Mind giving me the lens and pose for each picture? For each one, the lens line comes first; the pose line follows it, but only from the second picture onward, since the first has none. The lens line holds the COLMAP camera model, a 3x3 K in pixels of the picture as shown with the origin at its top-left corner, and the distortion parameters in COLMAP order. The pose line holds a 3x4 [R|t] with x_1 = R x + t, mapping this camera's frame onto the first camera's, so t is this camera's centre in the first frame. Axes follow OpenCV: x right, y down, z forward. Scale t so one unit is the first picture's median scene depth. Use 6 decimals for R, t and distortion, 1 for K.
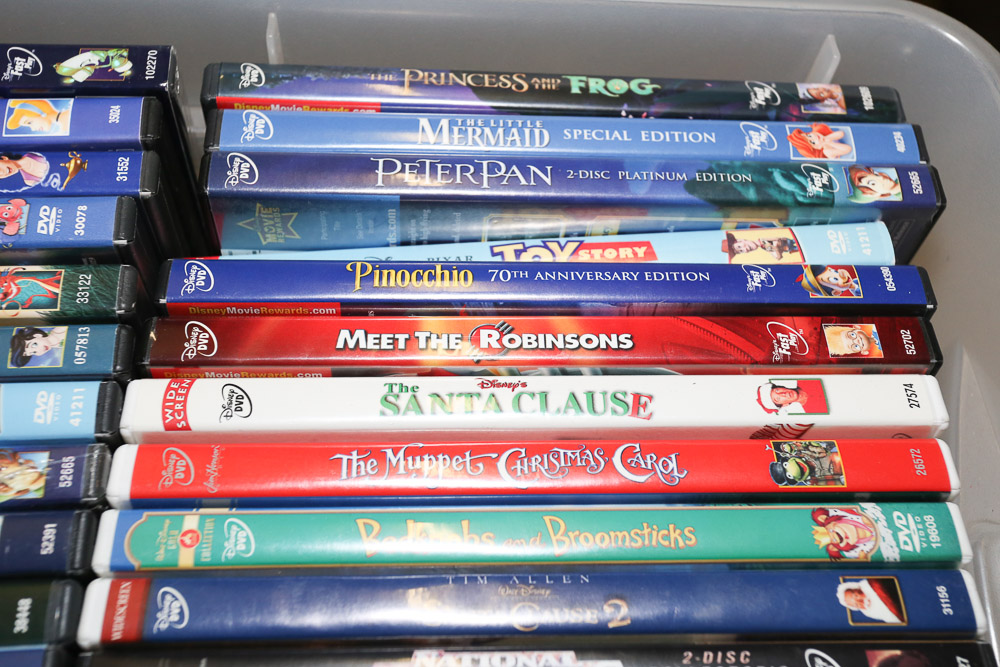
lens RADIAL K [[1100.6, 0, 495.8], [0, 1100.6, 334.0], [0, 0, 1]] dist [0.060978, 0.000000]
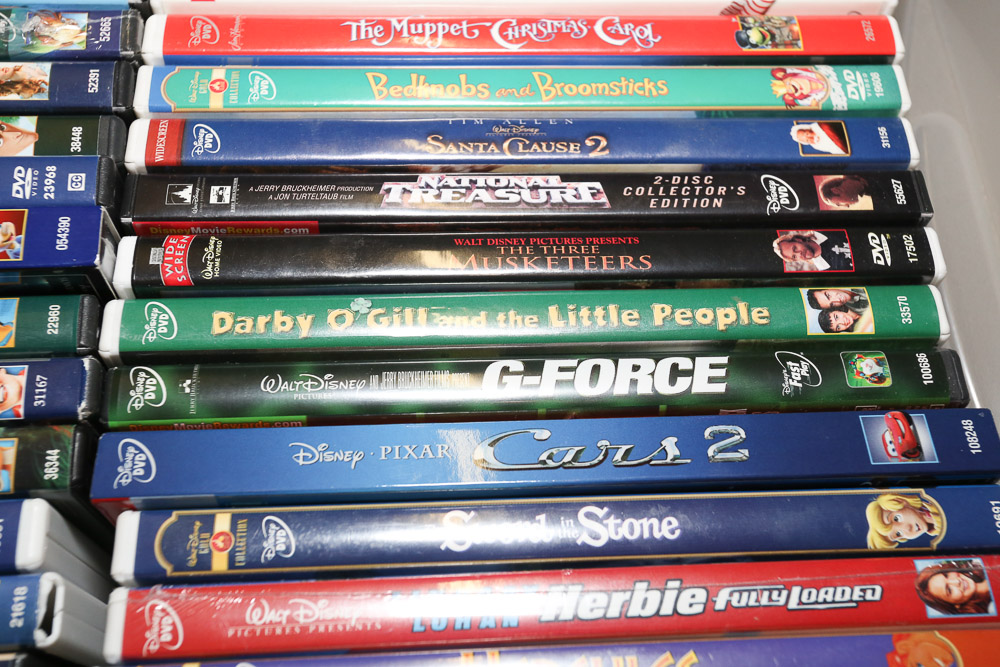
lens RADIAL K [[1100.6, 0, 498.6], [0, 1100.6, 337.5], [0, 0, 1]] dist [0.060978, 0.000000]
pose [[0.999938, -0.008352, 0.007417, -0.001828], [0.007679, 0.996219, 0.086538, 0.336157], [-0.008112, -0.086476, 0.996221, -0.143332]]
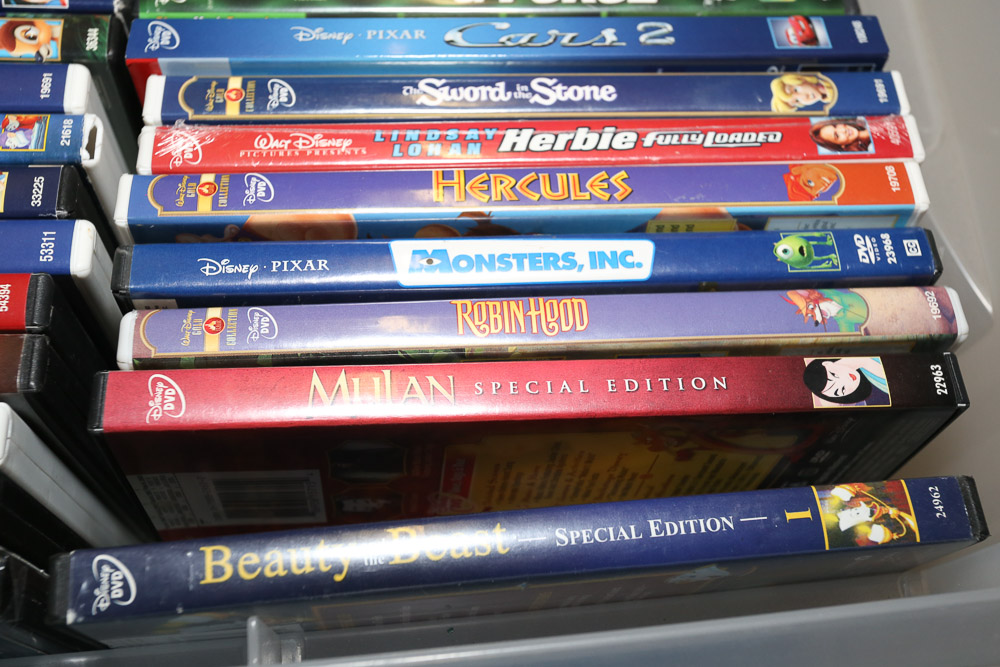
lens RADIAL K [[1100.6, 0, 507.3], [0, 1100.6, 330.0], [0, 0, 1]] dist [0.060978, 0.000000]
pose [[0.999855, -0.009384, 0.014232, 0.028885], [0.009038, 0.999666, 0.024209, 0.801175], [-0.014454, -0.024077, 0.999606, -0.359360]]
